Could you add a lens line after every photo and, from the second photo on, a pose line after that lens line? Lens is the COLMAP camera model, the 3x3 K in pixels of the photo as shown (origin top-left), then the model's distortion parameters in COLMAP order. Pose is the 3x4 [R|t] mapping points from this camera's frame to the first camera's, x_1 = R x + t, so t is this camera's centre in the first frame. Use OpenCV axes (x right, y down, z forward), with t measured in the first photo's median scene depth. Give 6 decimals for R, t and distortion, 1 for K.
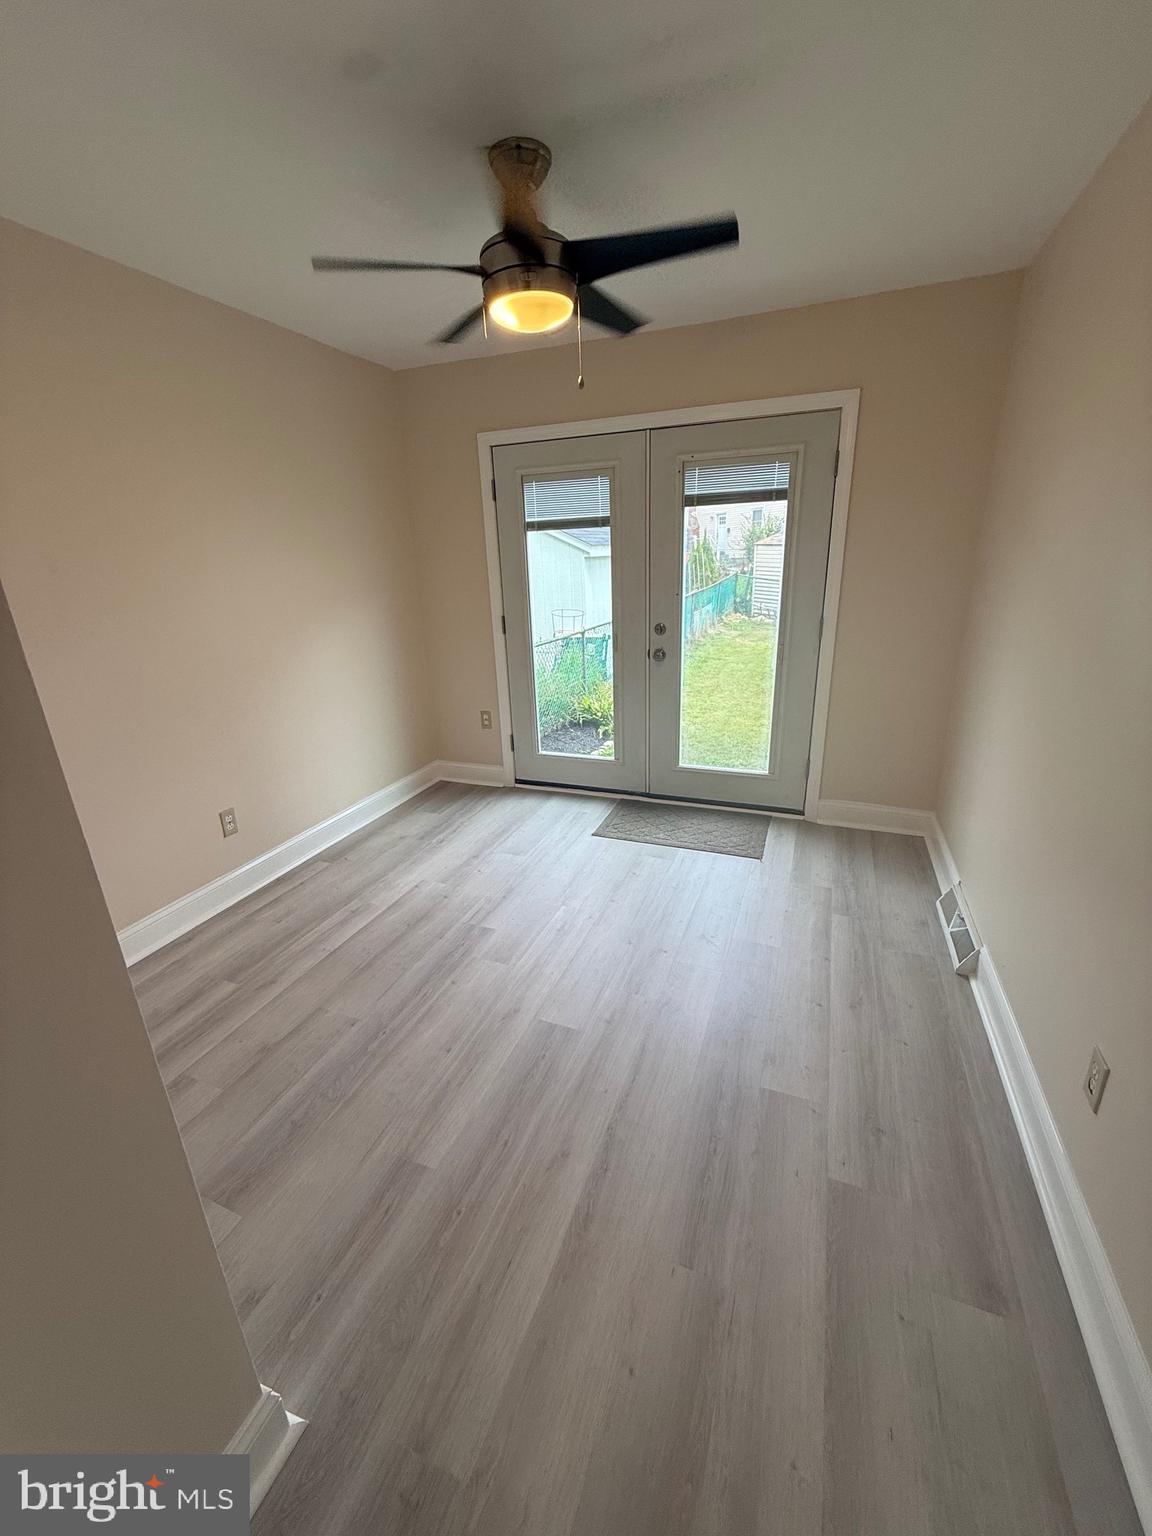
lens RADIAL K [[619.3, 0, 581.2], [0, 619.3, 770.6], [0, 0, 1]] dist [-0.002461, -0.000373]
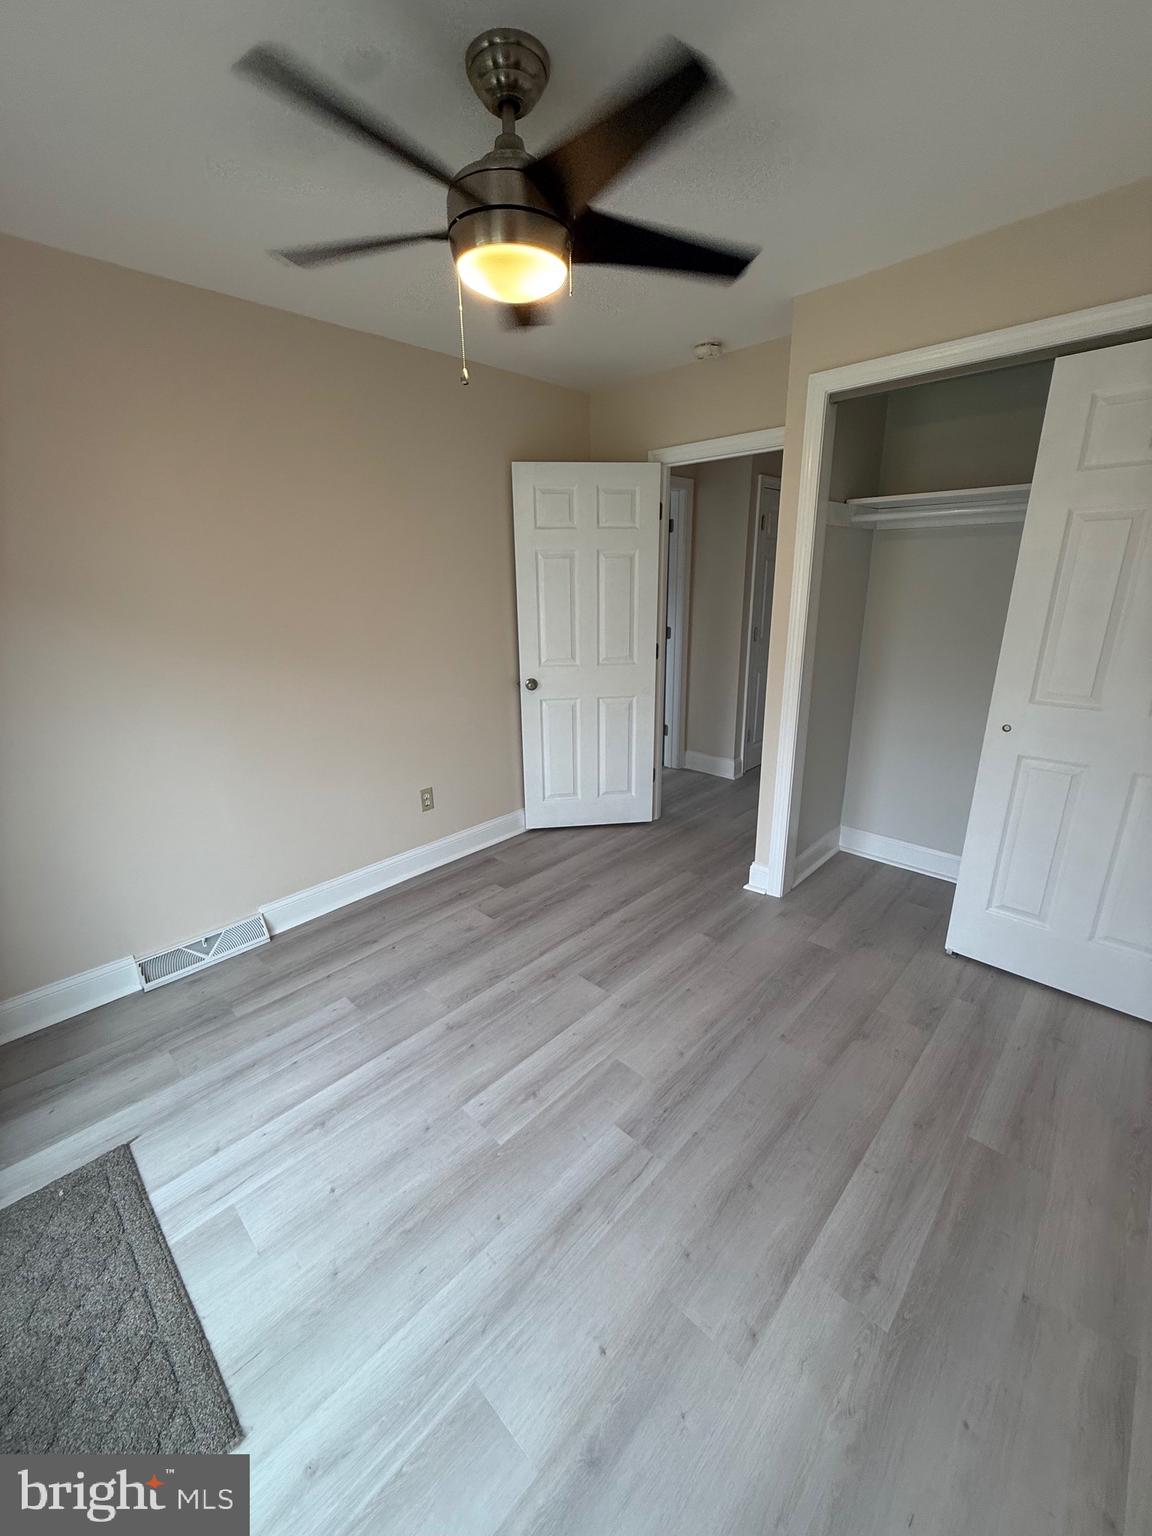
lens RADIAL K [[619.3, 0, 574.8], [0, 619.3, 772.4], [0, 0, 1]] dist [-0.002461, -0.000373]
pose [[-0.922820, -0.068370, 0.379117, -0.356184], [0.174099, 0.803873, 0.568751, -0.488544], [-0.343647, 0.590858, -0.729927, 1.389971]]
